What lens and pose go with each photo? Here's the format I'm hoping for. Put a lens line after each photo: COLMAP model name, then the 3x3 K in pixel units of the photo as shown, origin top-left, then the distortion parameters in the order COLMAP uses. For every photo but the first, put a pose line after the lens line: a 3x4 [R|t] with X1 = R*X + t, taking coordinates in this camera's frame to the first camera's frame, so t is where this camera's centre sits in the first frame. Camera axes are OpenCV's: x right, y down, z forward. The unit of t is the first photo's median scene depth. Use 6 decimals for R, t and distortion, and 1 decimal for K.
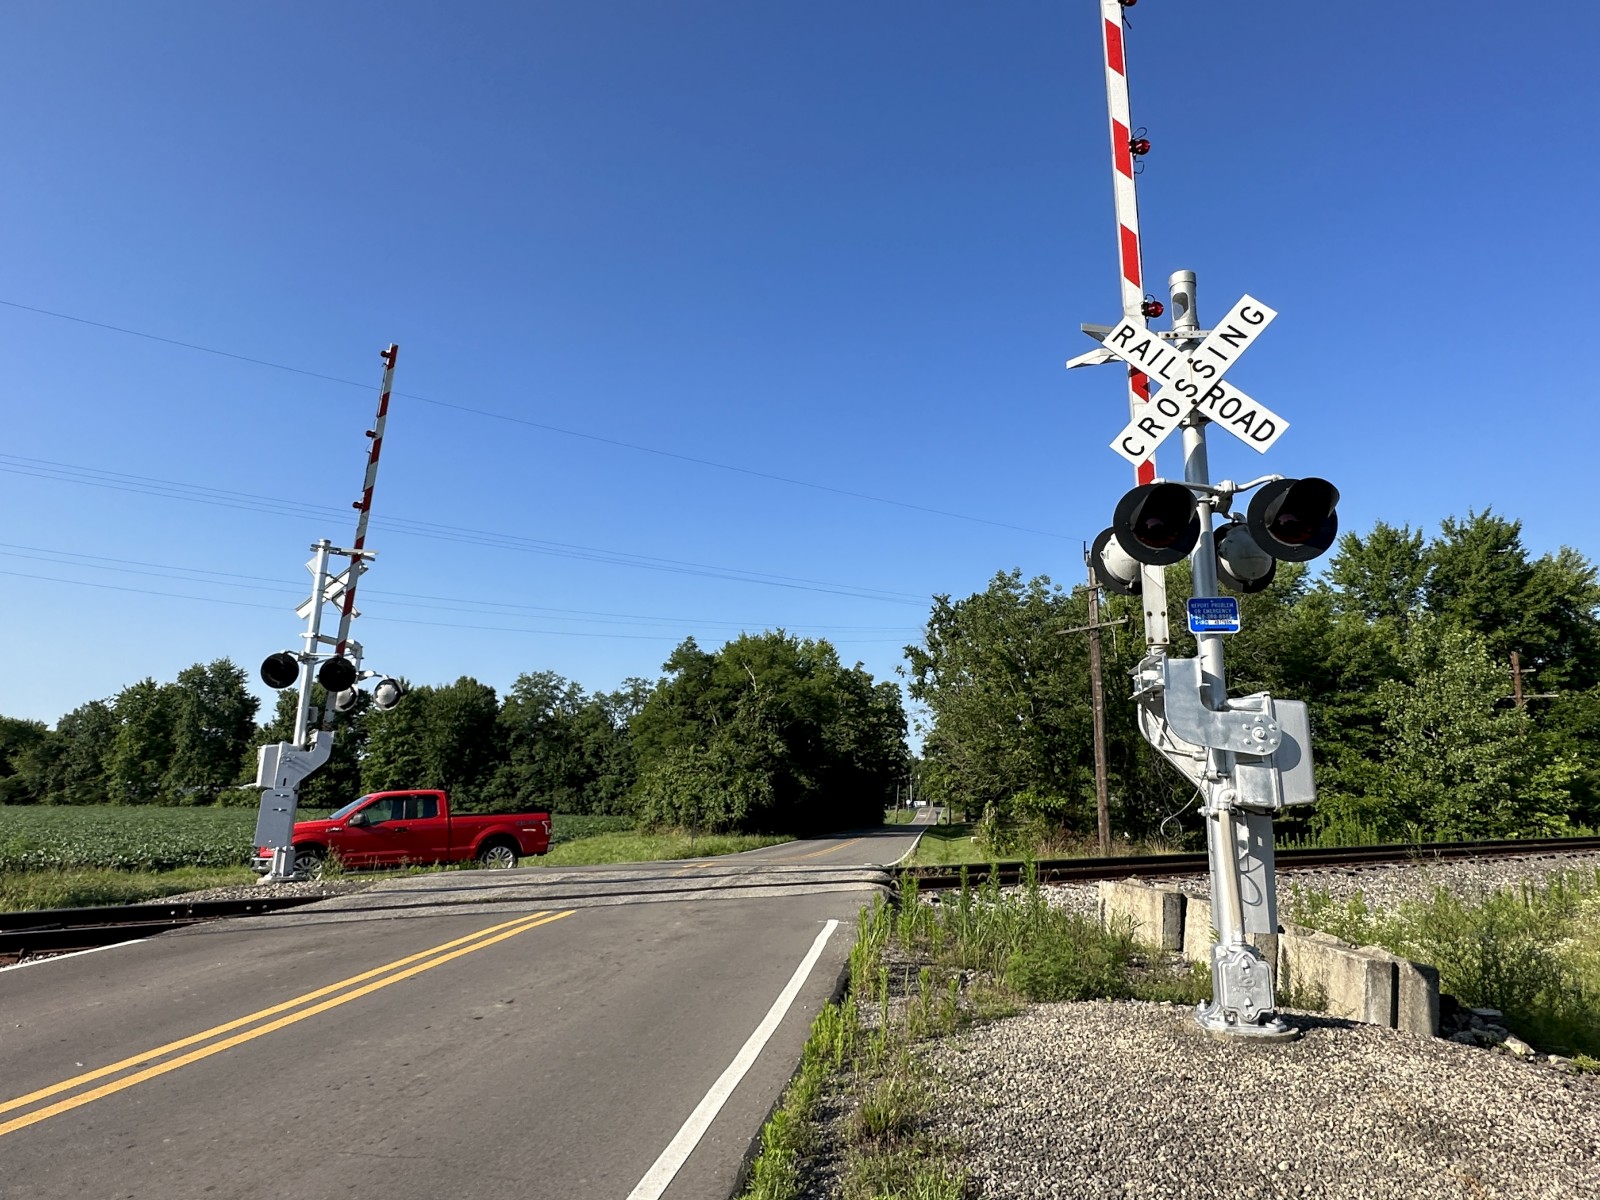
lens RADIAL K [[963.6, 0, 804.0], [0, 963.6, 600.0], [0, 0, 1]] dist [-0.006476, 0.002342]
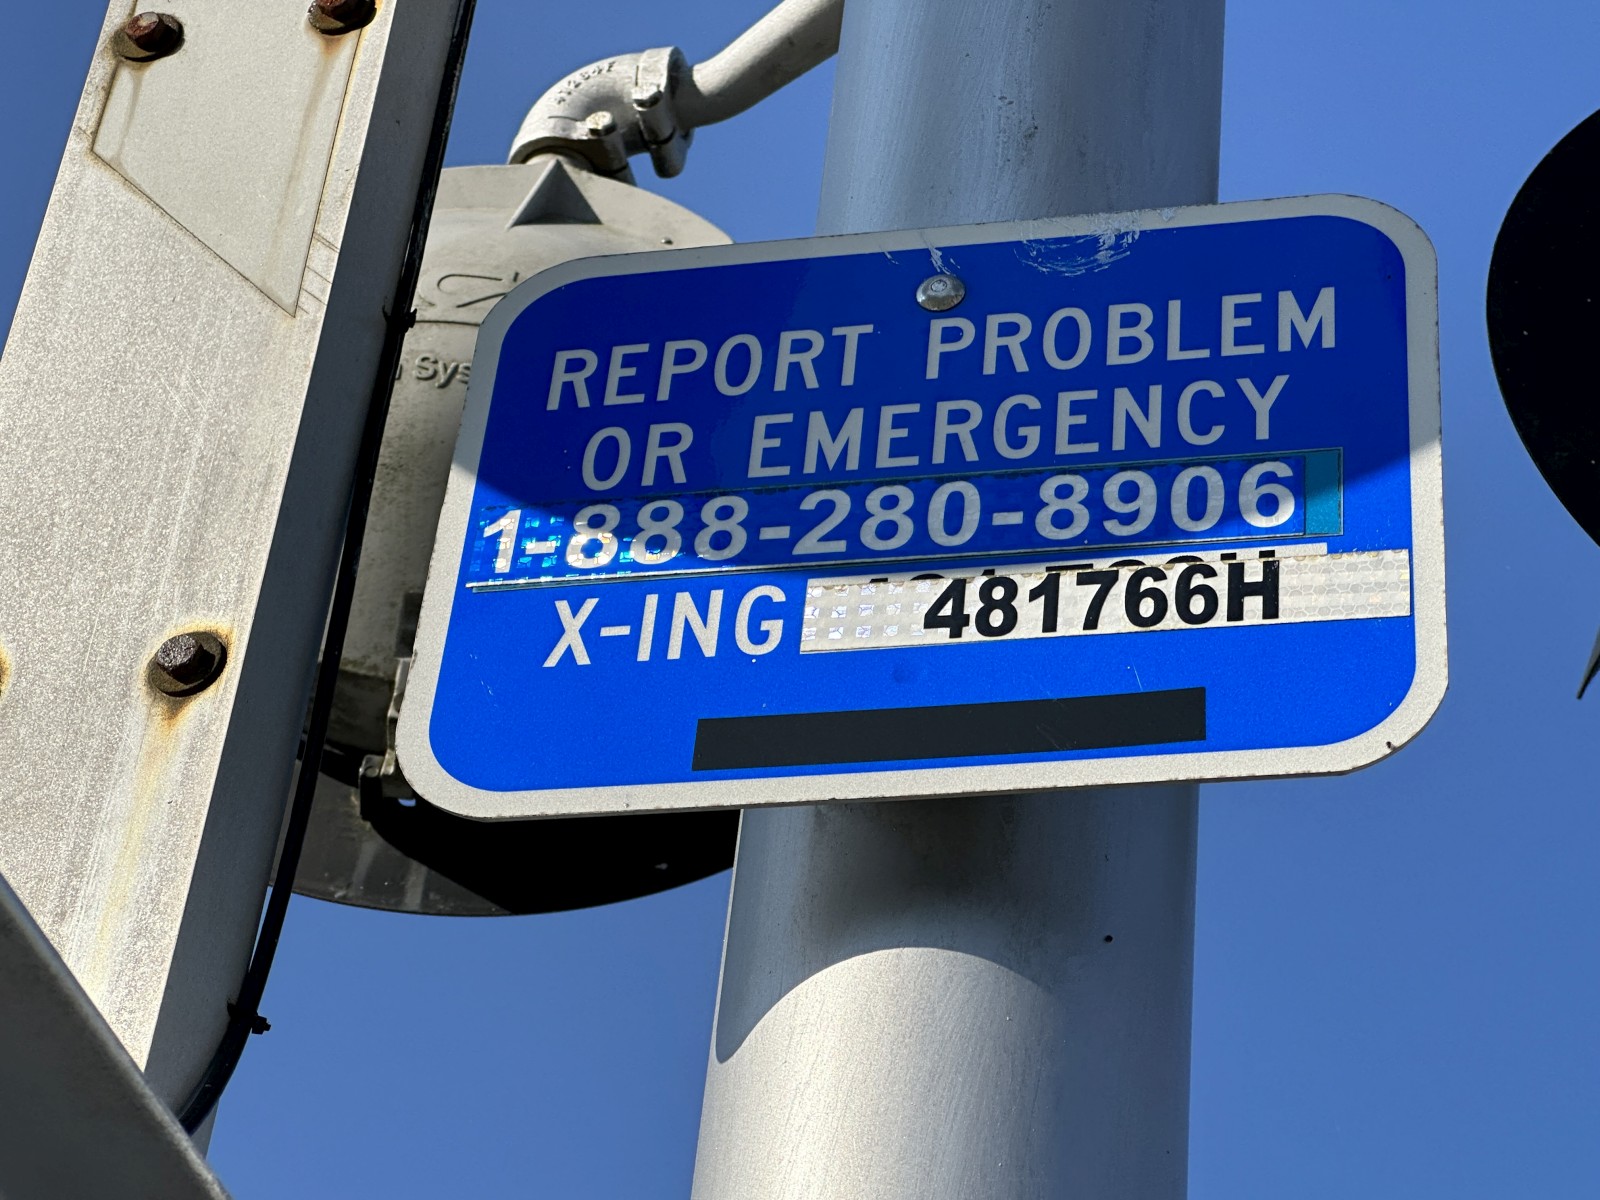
lens RADIAL K [[3674.0, 0, 800.0], [0, 3674.0, 600.0], [0, 0, 1]] dist [-0.058801, 0.681772]
pose [[0.990984, -0.011555, -0.133479, 0.052226], [-0.052705, 0.882327, -0.467677, 0.012622], [0.123177, 0.470496, 0.873763, 0.098933]]
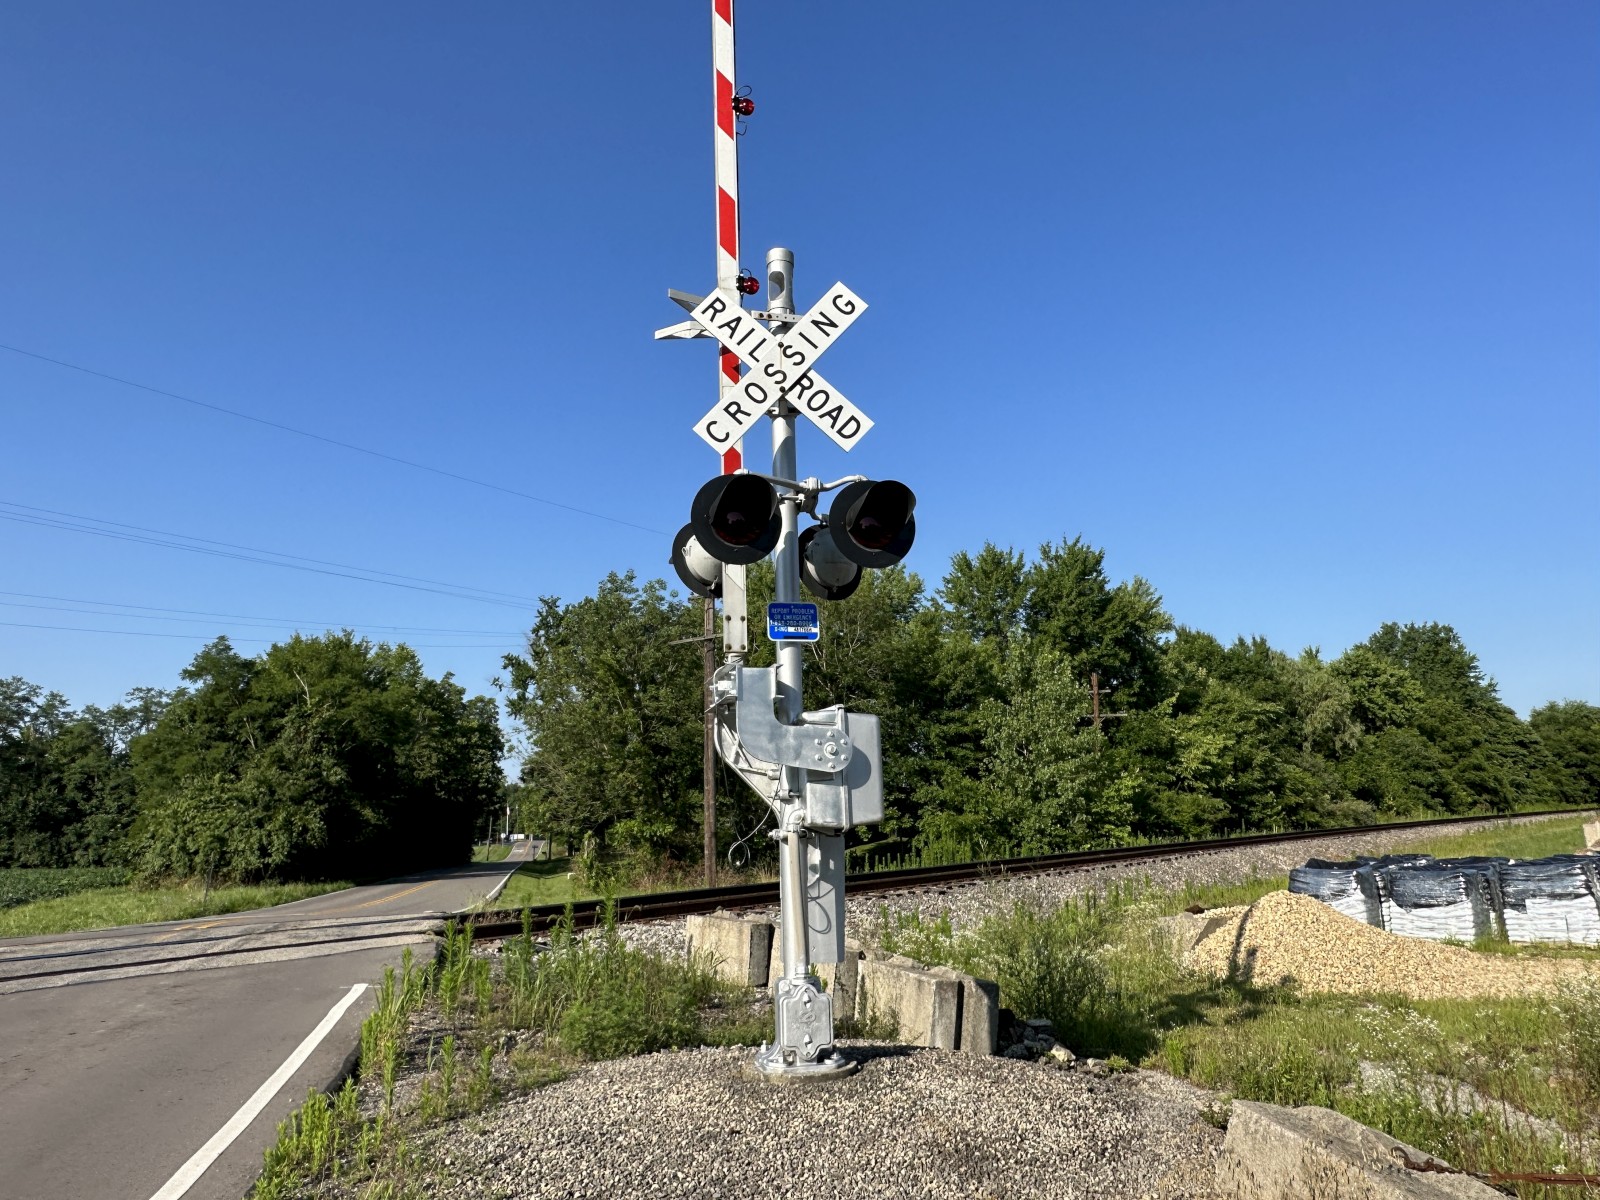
lens RADIAL K [[1082.3, 0, 793.3], [0, 1082.3, 600.2], [0, 0, 1]] dist [-0.002438, -0.001985]
pose [[0.935059, 0.040803, 0.352137, 0.006827], [-0.039093, 0.999164, -0.011969, 0.000885], [-0.352331, -0.002574, 0.935872, 0.003078]]
